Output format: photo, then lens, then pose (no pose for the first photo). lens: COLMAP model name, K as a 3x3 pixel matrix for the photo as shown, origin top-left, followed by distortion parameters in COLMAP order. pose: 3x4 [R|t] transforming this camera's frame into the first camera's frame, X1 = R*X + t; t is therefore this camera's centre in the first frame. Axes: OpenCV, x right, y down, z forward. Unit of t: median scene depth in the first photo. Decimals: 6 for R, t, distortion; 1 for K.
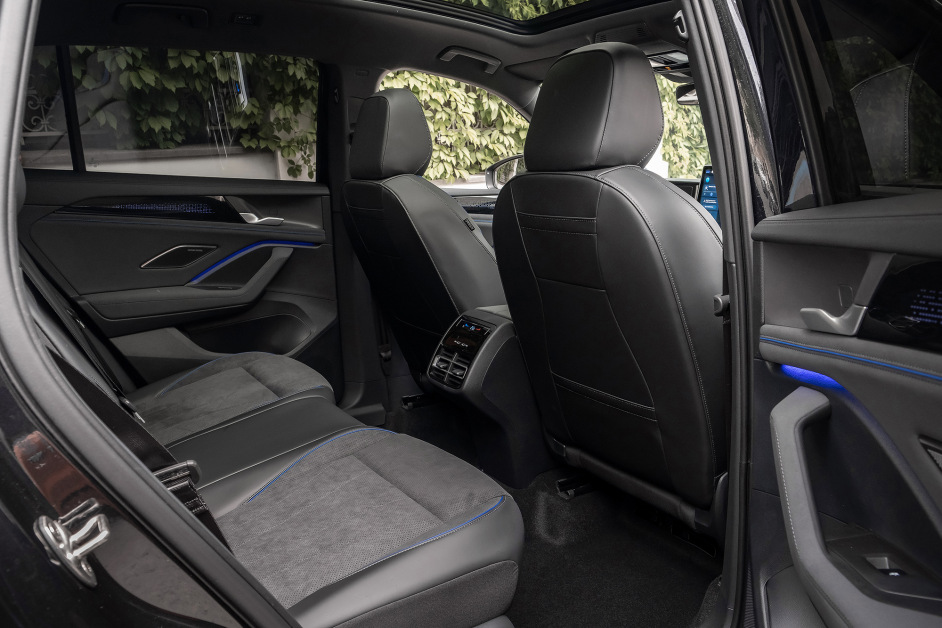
lens RADIAL K [[675.0, 0, 467.1], [0, 675.0, 360.7], [0, 0, 1]] dist [-0.008549, -0.001301]
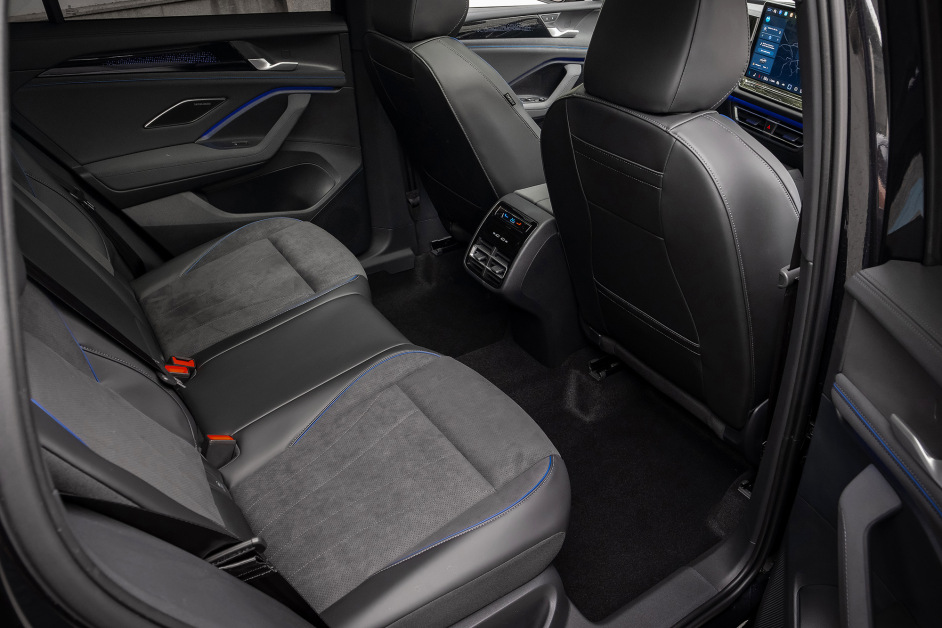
lens RADIAL K [[657.2, 0, 511.9], [0, 657.2, 331.5], [0, 0, 1]] dist [-0.010275, -0.003429]
pose [[0.998927, 0.006378, 0.045864, -0.034003], [-0.020100, 0.952019, 0.305377, -0.182481], [-0.041715, -0.305972, 0.951126, 0.069346]]
